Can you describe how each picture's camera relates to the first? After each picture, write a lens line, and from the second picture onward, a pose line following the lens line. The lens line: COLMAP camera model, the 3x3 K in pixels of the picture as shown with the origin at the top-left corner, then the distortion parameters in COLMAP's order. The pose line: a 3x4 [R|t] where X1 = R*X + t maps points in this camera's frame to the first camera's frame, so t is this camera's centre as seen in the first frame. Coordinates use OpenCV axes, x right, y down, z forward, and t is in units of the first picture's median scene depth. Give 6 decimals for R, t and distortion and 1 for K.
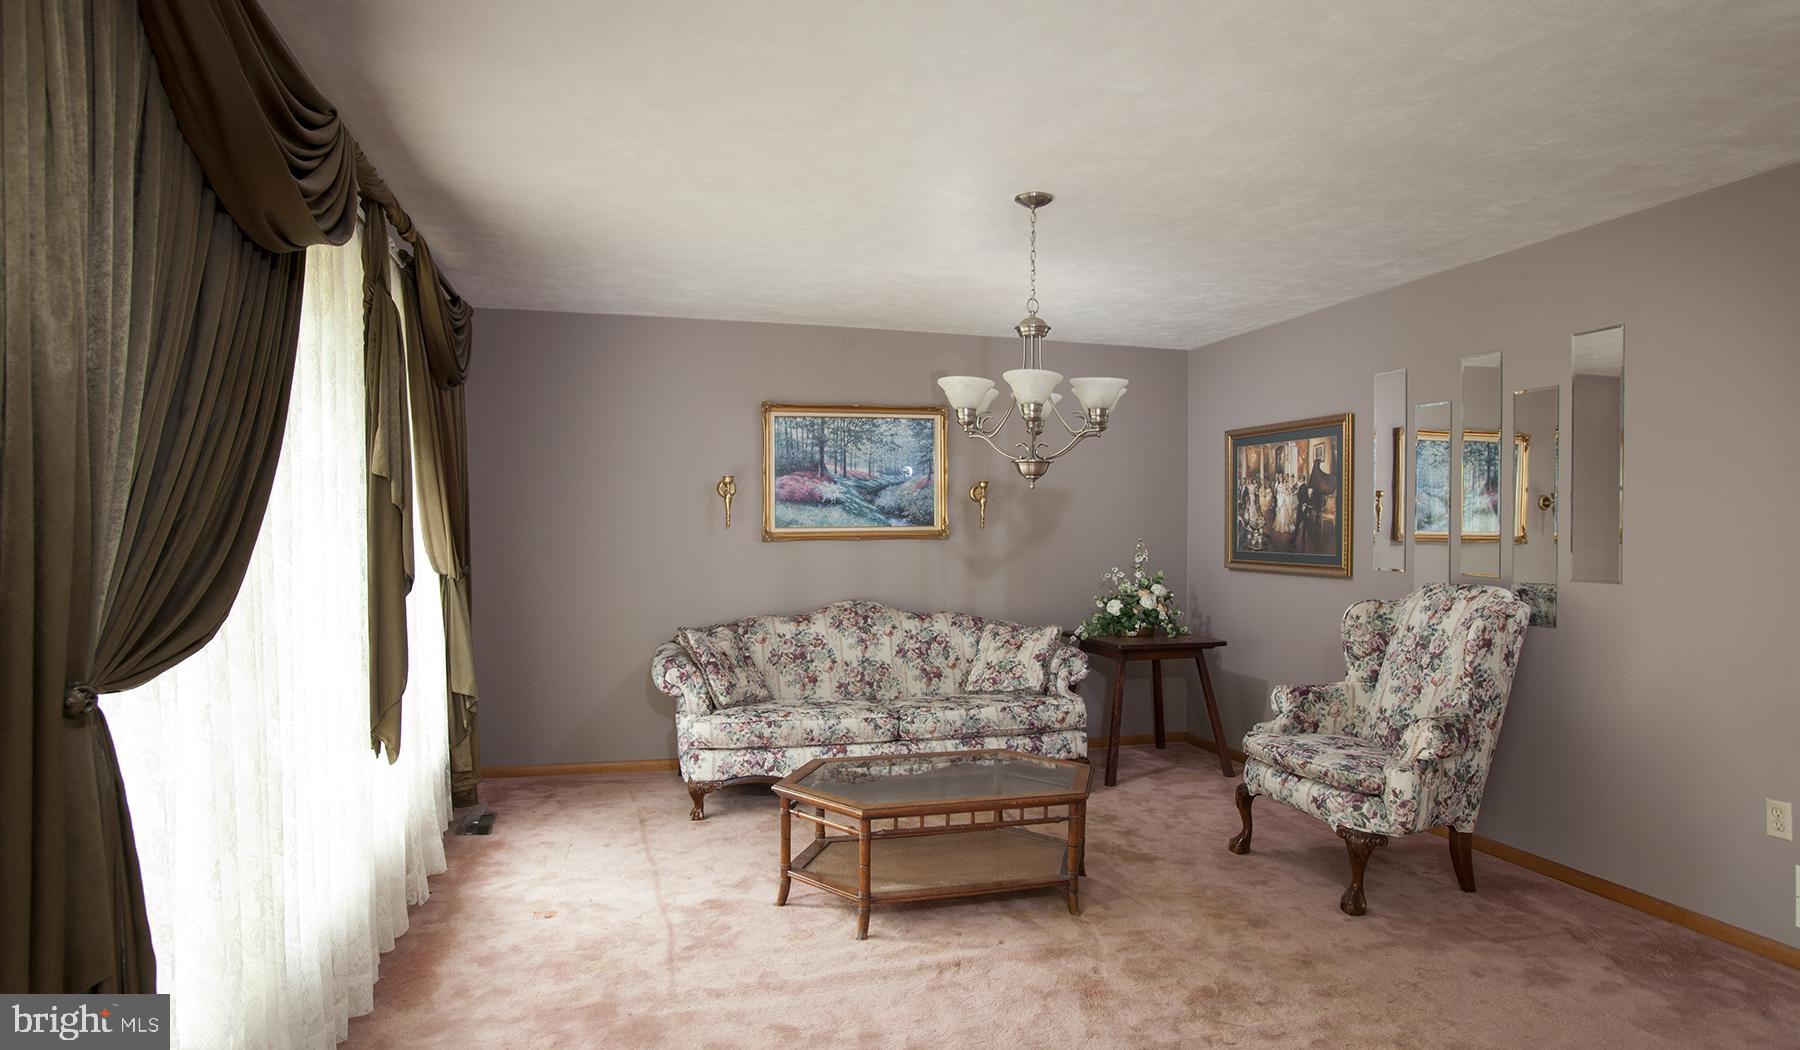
lens RADIAL K [[1034.0, 0, 900.0], [0, 1034.0, 525.0], [0, 0, 1]] dist [-0.092397, 0.103151]
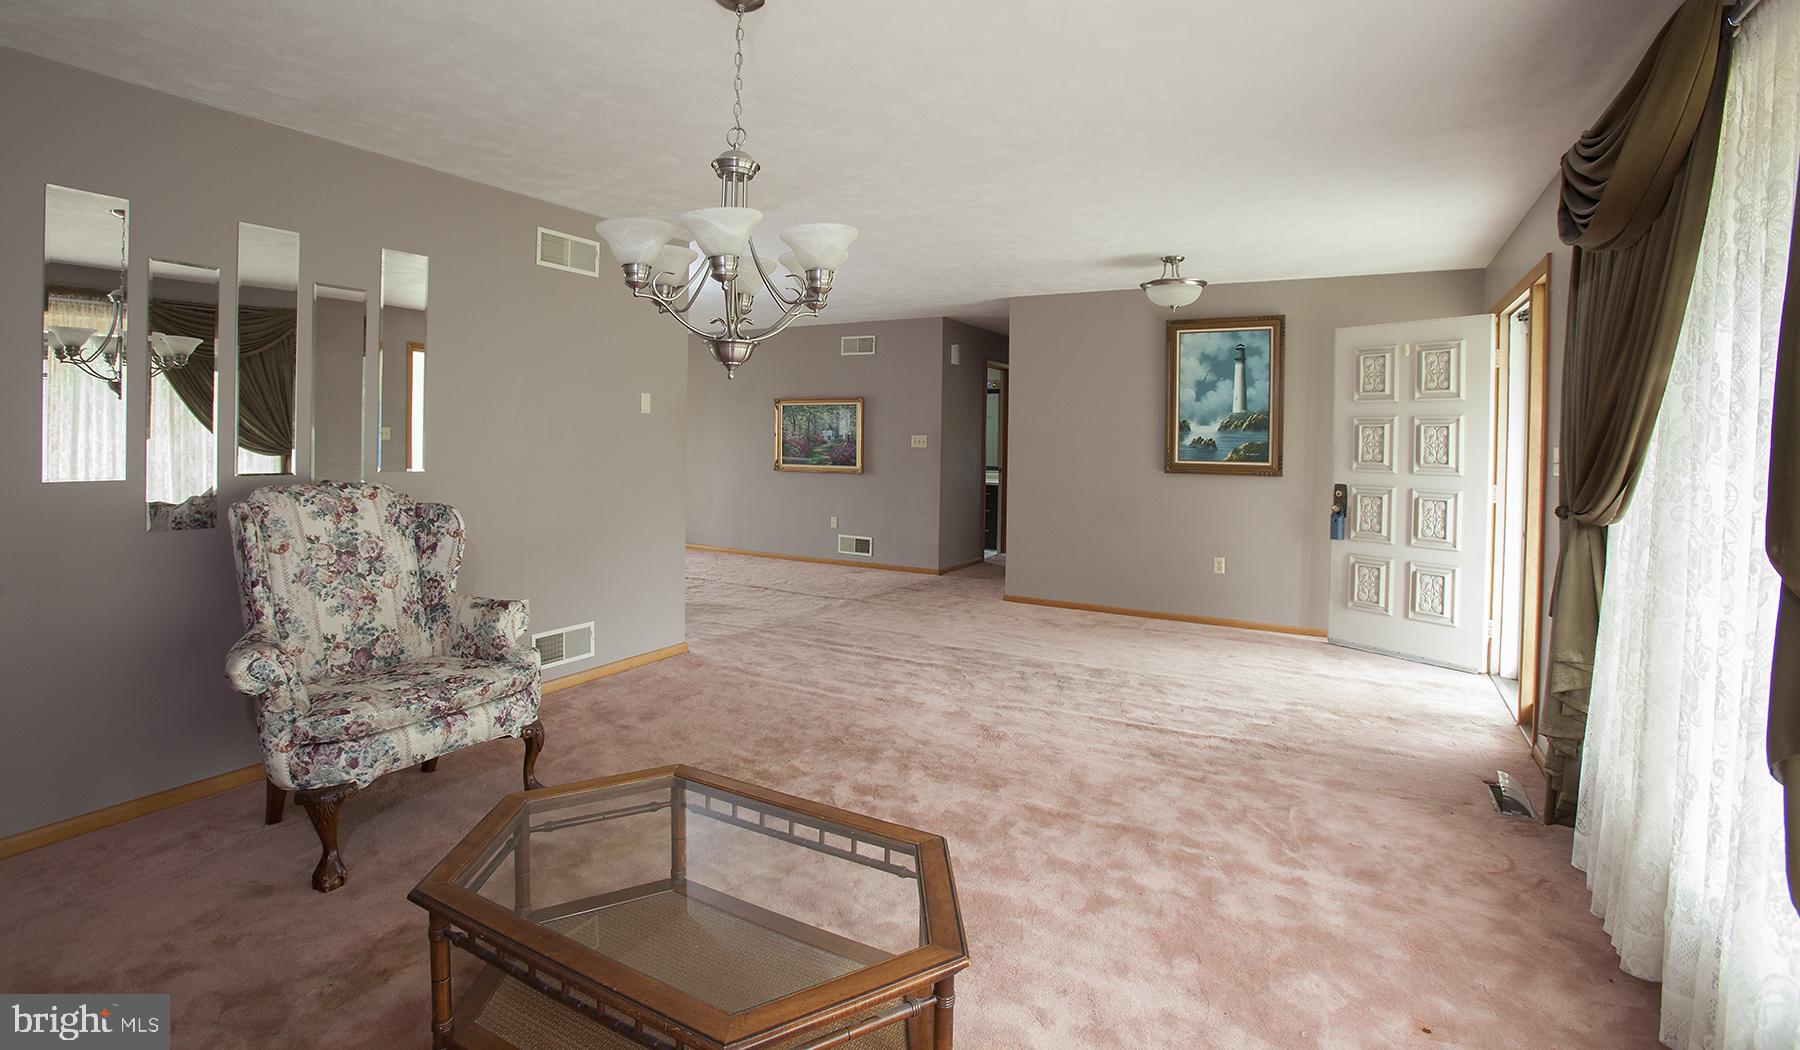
lens RADIAL K [[822.1, 0, 893.6], [0, 822.1, 454.7], [0, 0, 1]] dist [-0.091989, 0.046499]
pose [[-0.704190, -0.035477, 0.709125, -0.258566], [-0.023703, 0.999369, 0.026460, 0.000566], [-0.709616, 0.001825, -0.704586, 0.913839]]
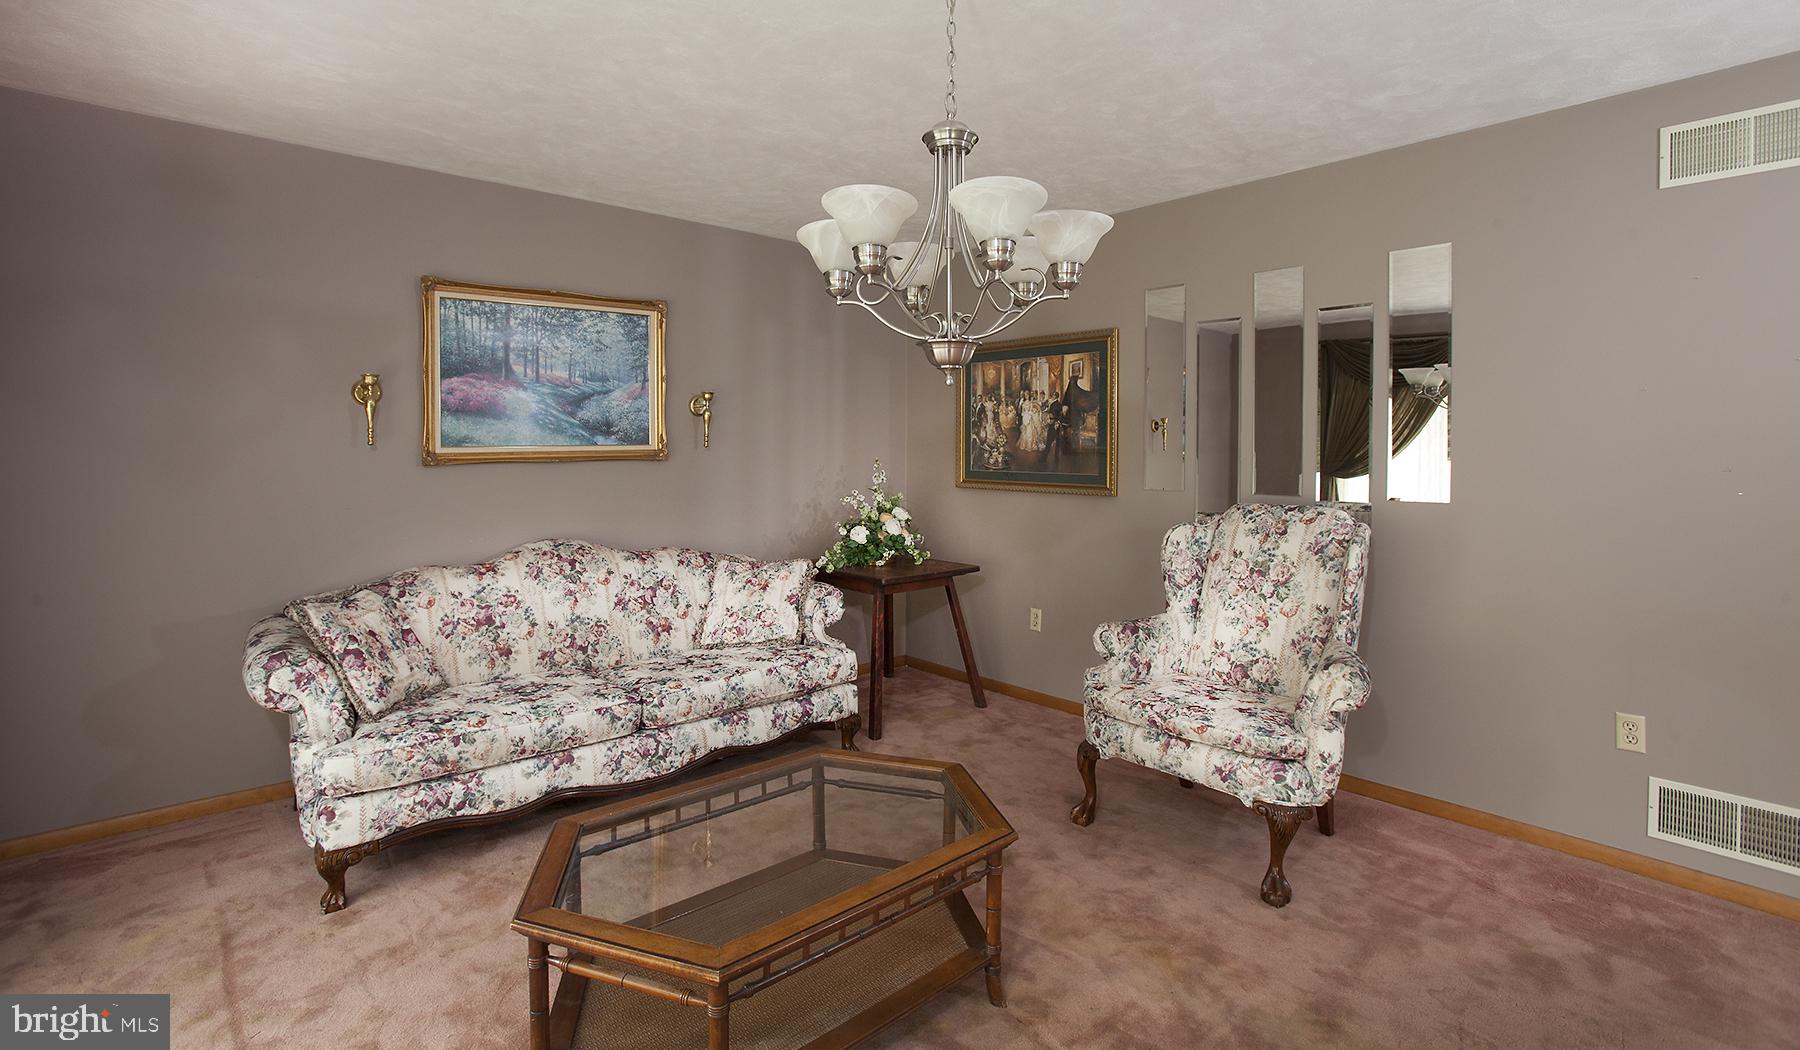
lens RADIAL K [[822.1, 0, 893.6], [0, 822.1, 454.7], [0, 0, 1]] dist [-0.091989, 0.046499]
pose [[0.901744, -0.005423, 0.432237, -0.085749], [0.000083, 0.999923, 0.012371, 0.001116], [-0.432271, -0.011119, 0.901675, 0.379189]]
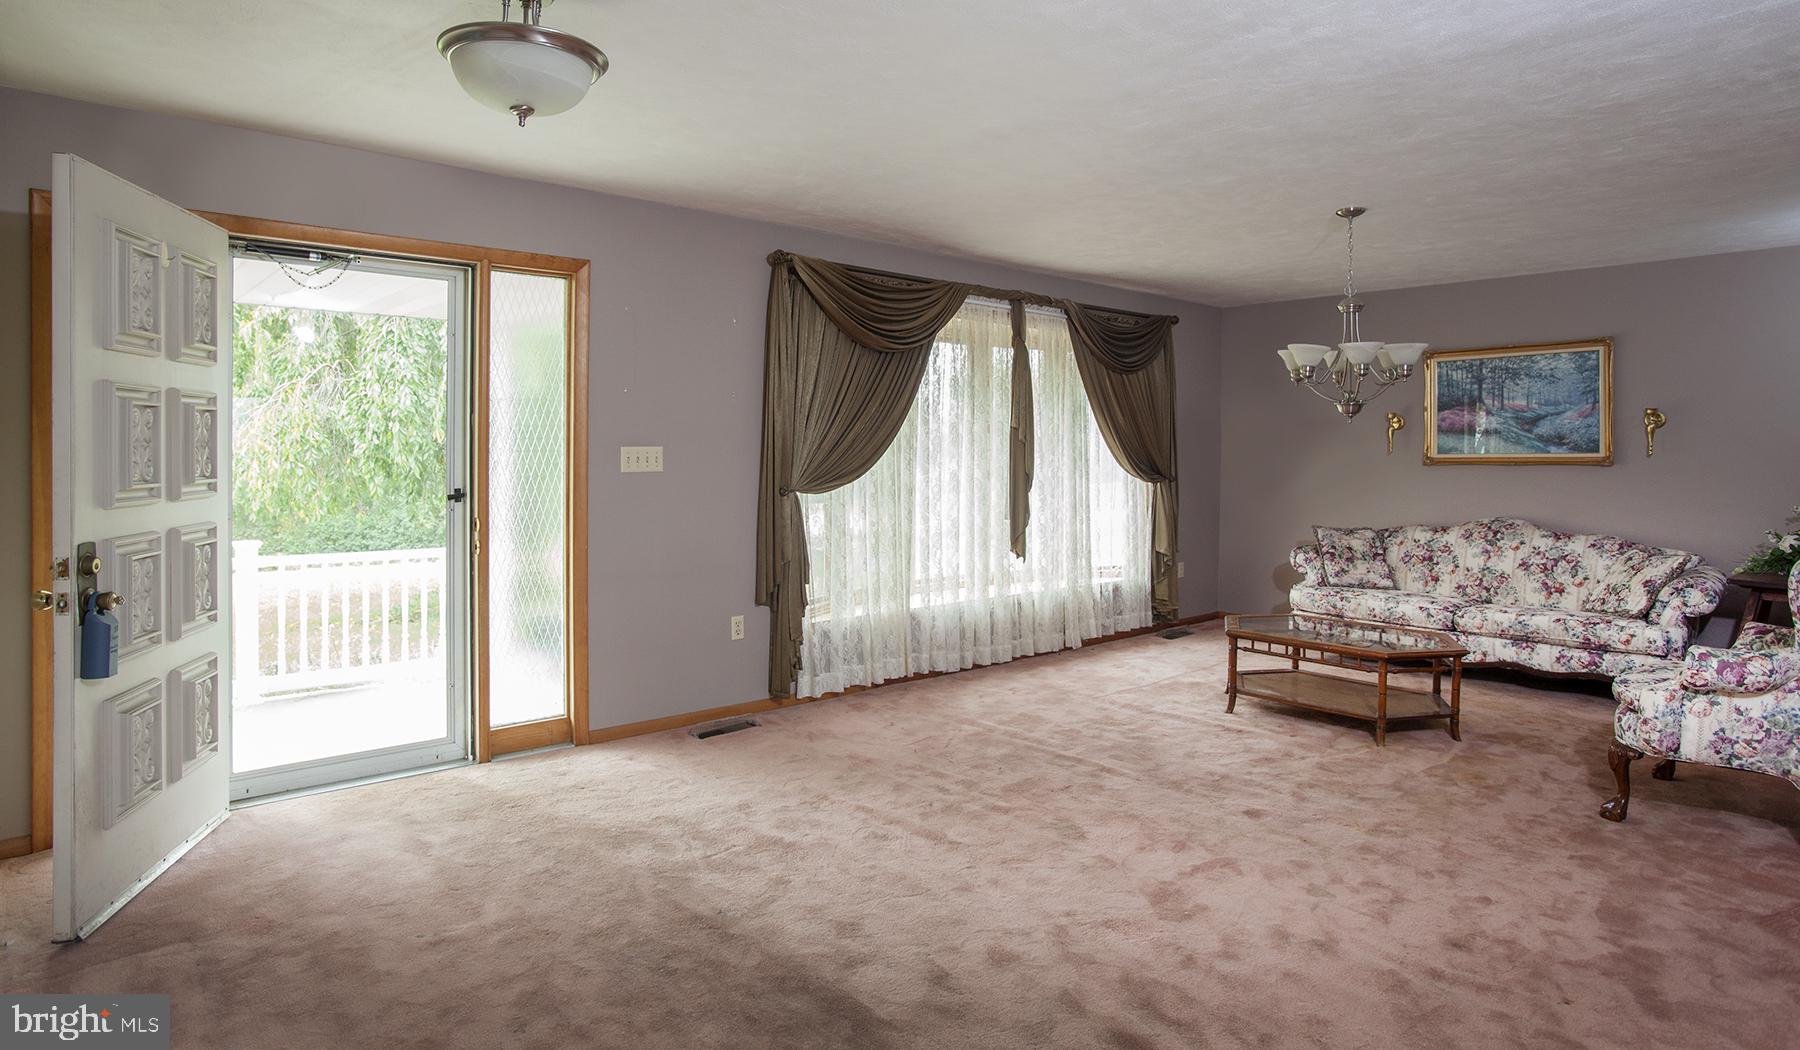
lens RADIAL K [[1007.1, 0, 949.3], [0, 1007.1, 457.2], [0, 0, 1]] dist [-0.002053, 0.034066]
pose [[0.477692, 0.005594, -0.878509, 0.722041], [-0.004752, 0.999982, 0.003783, 0.005260], [0.878514, 0.002368, 0.477710, -0.074496]]
